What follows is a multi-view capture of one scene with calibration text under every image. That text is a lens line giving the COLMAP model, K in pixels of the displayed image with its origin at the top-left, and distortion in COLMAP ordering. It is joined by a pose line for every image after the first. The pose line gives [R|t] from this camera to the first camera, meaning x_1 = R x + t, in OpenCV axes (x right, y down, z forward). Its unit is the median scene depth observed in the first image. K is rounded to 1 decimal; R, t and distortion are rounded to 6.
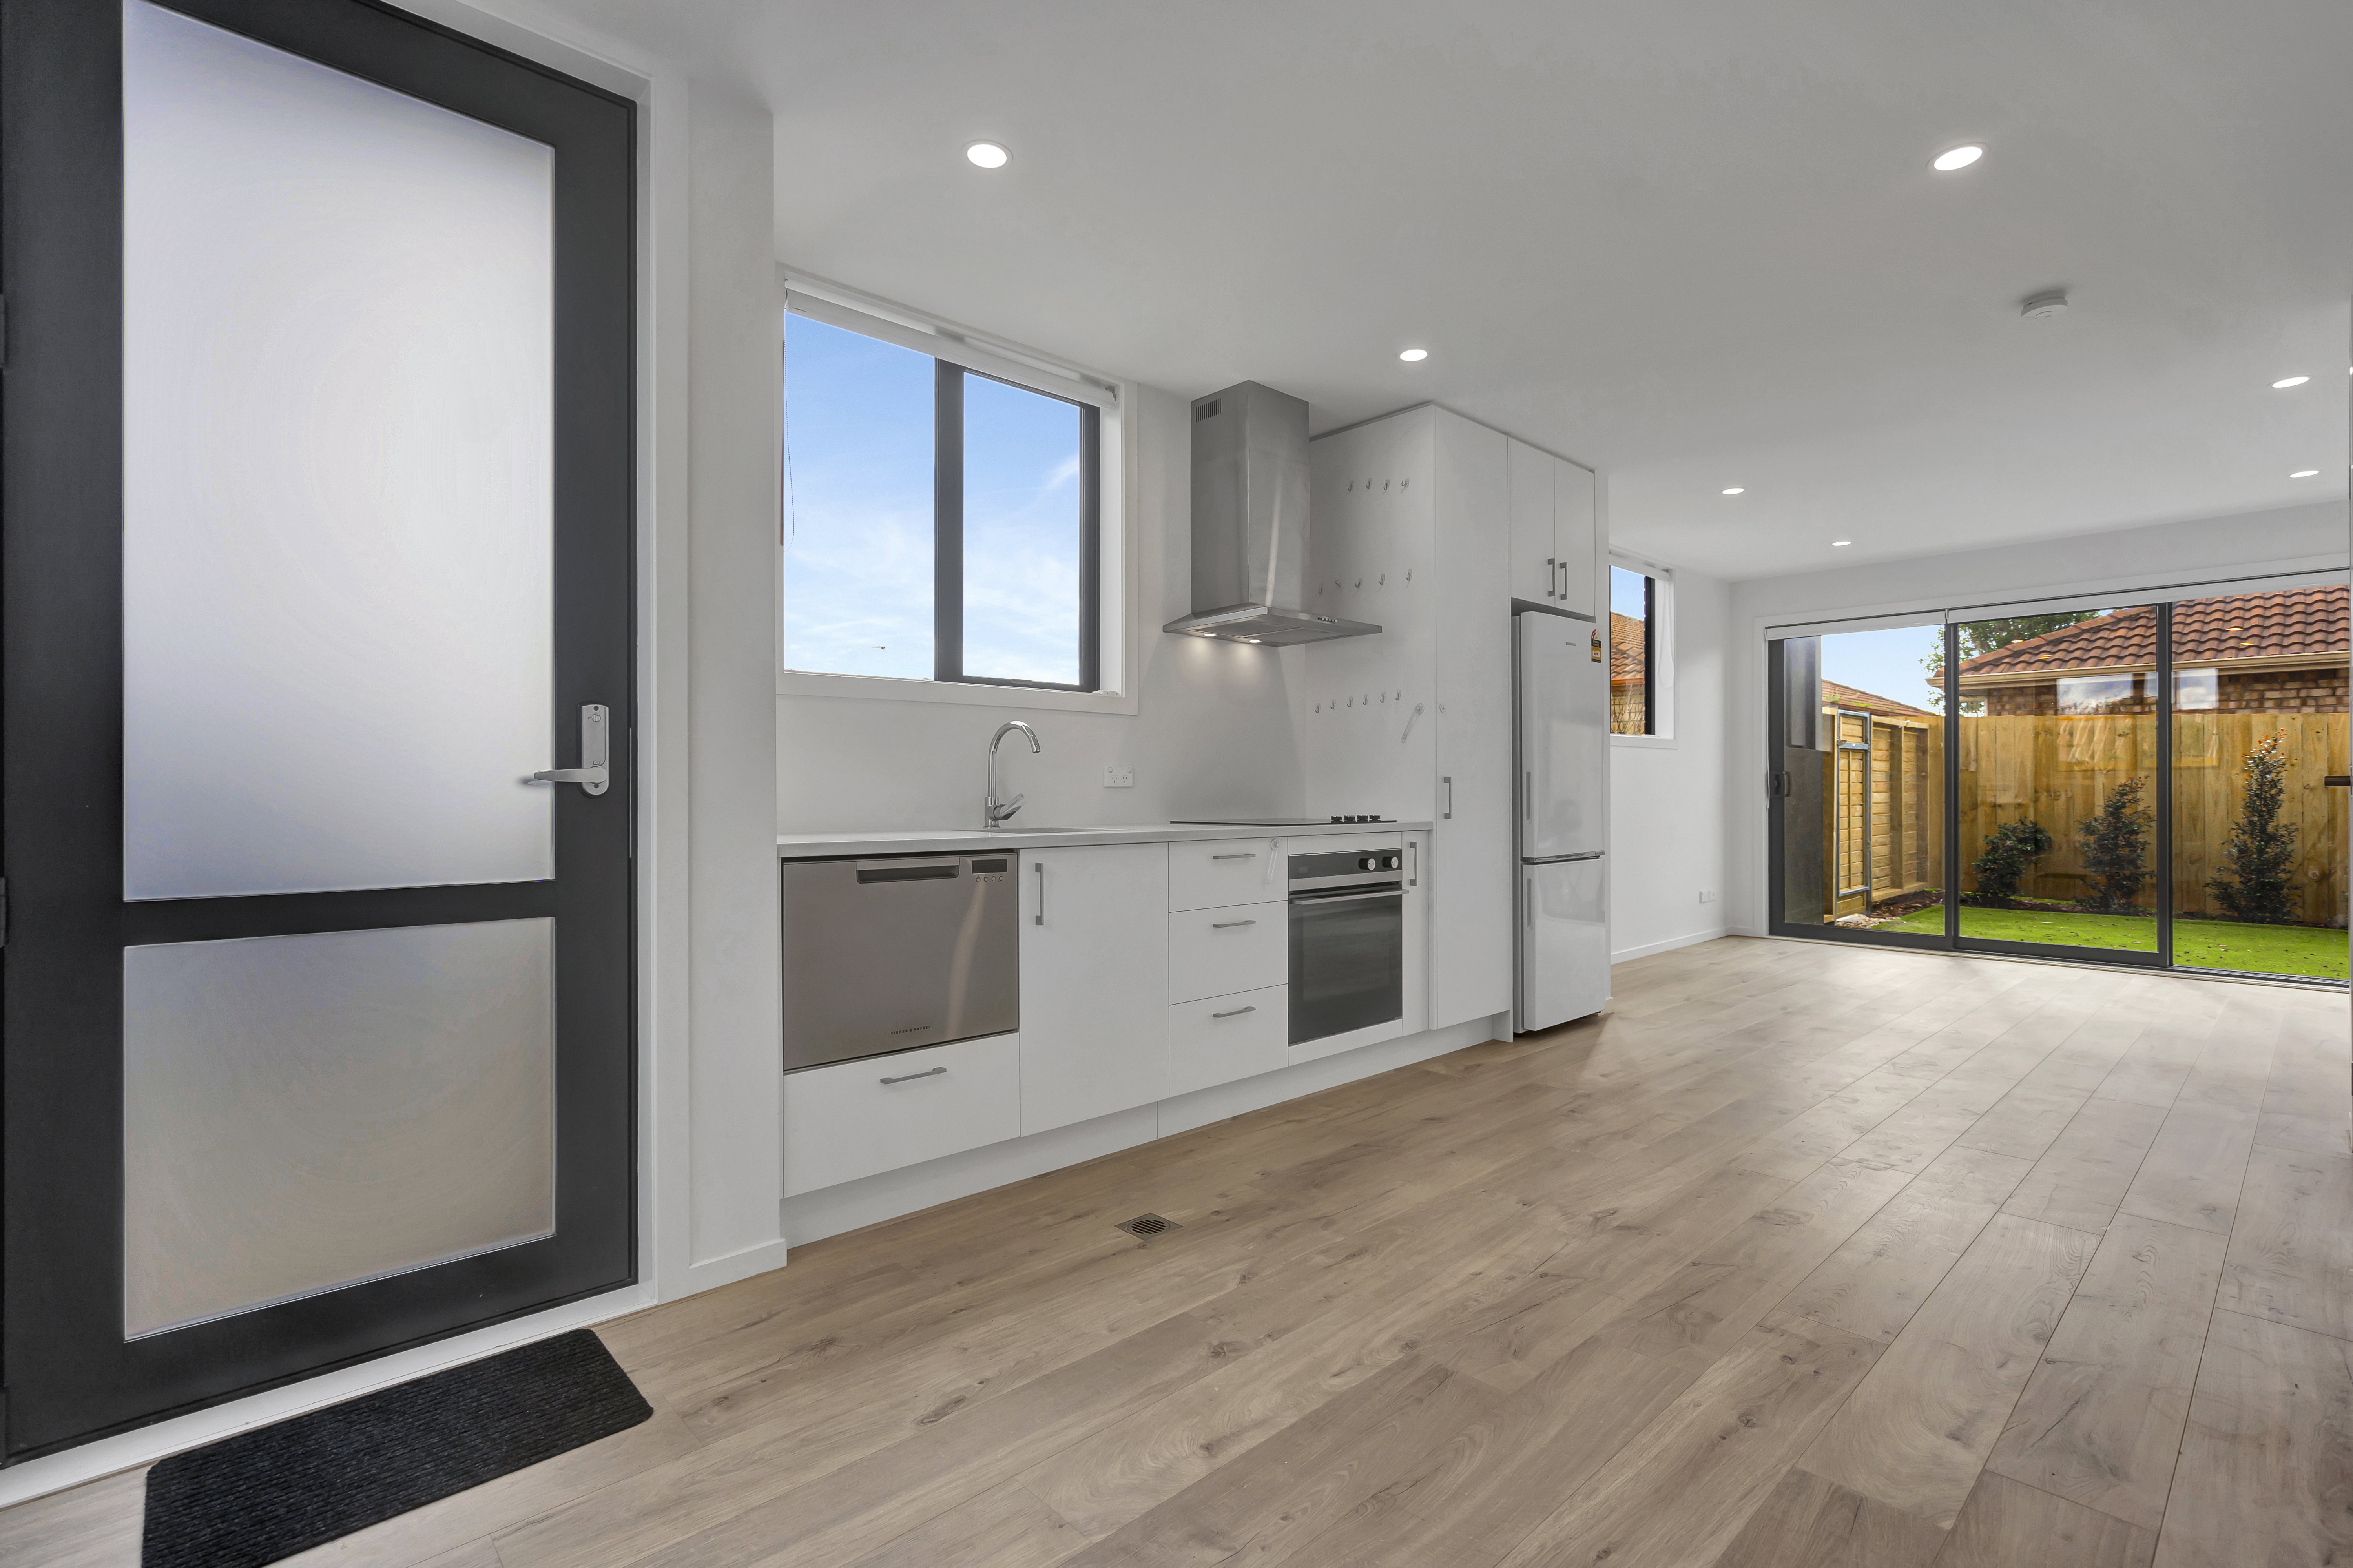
lens RADIAL K [[1083.6, 0, 1169.9], [0, 1083.6, 789.2], [0, 0, 1]] dist [0.000245, -0.000097]
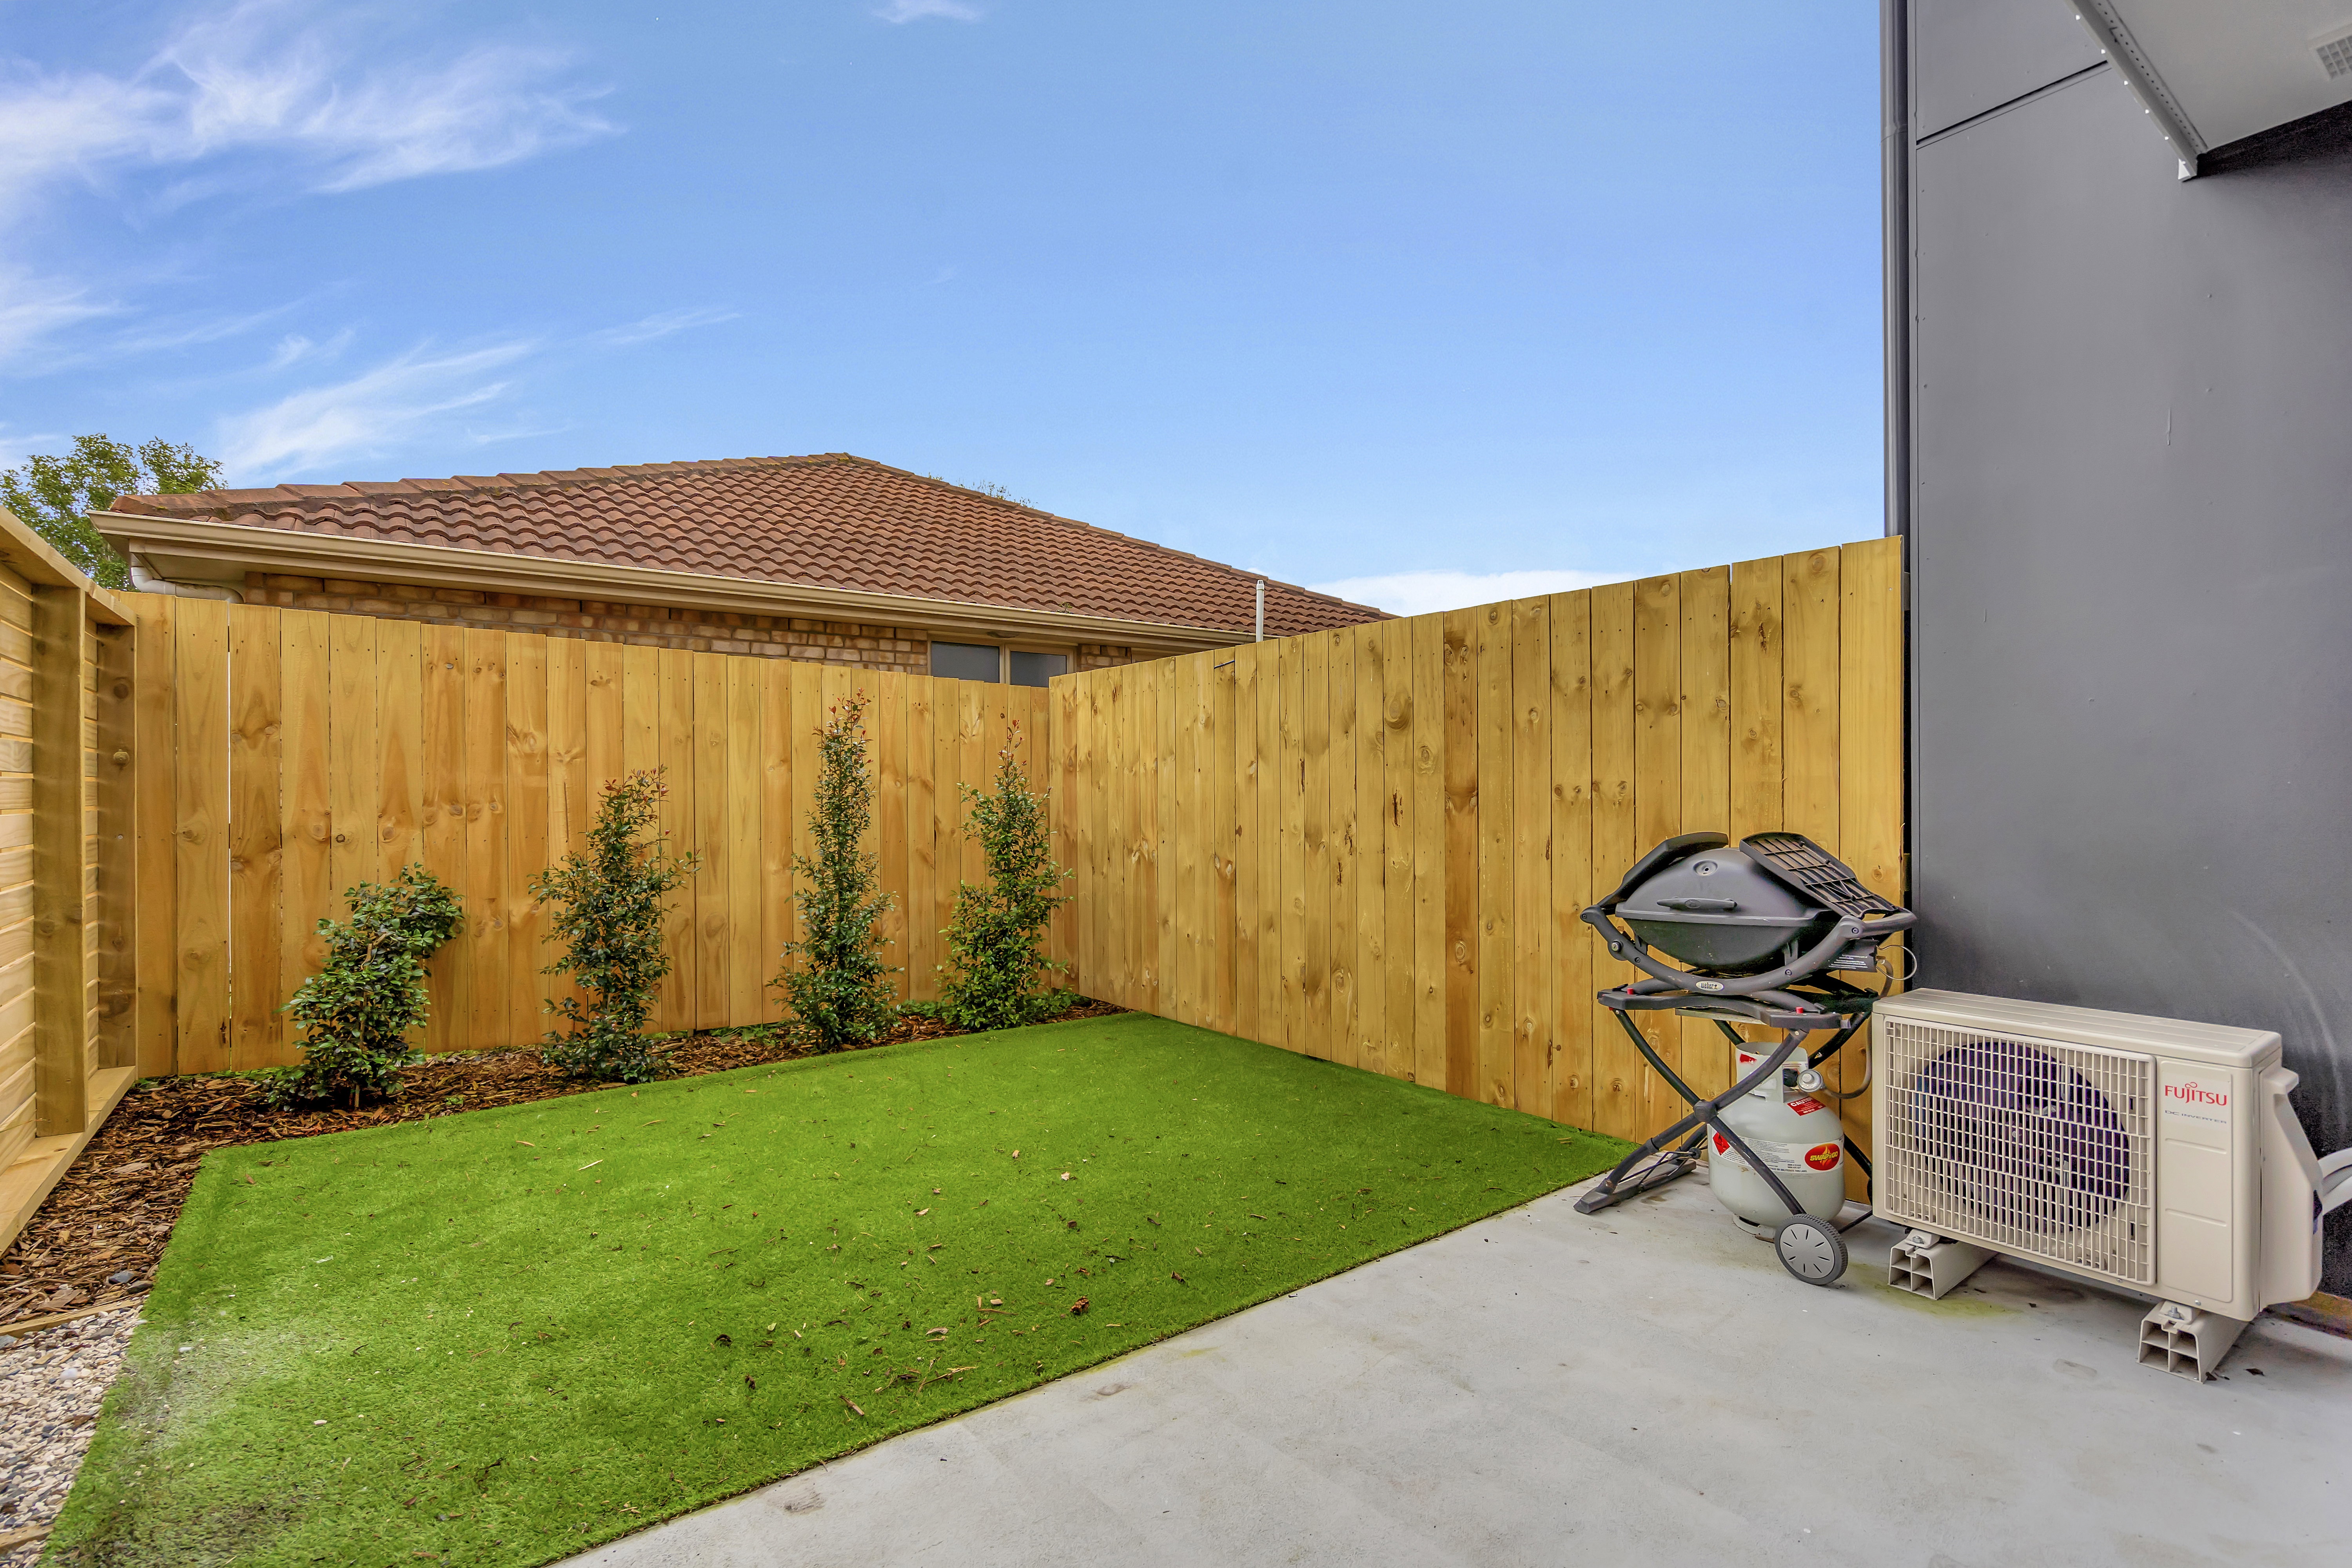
lens RADIAL K [[1083.2, 0, 1165.7], [0, 1083.2, 789.1], [0, 0, 1]] dist [0.000245, -0.000097]
pose [[0.097789, 0.001871, 0.995205, 0.413040], [-0.001198, 0.999998, -0.001763, -0.002675], [-0.995206, -0.001020, 0.097791, 0.681046]]
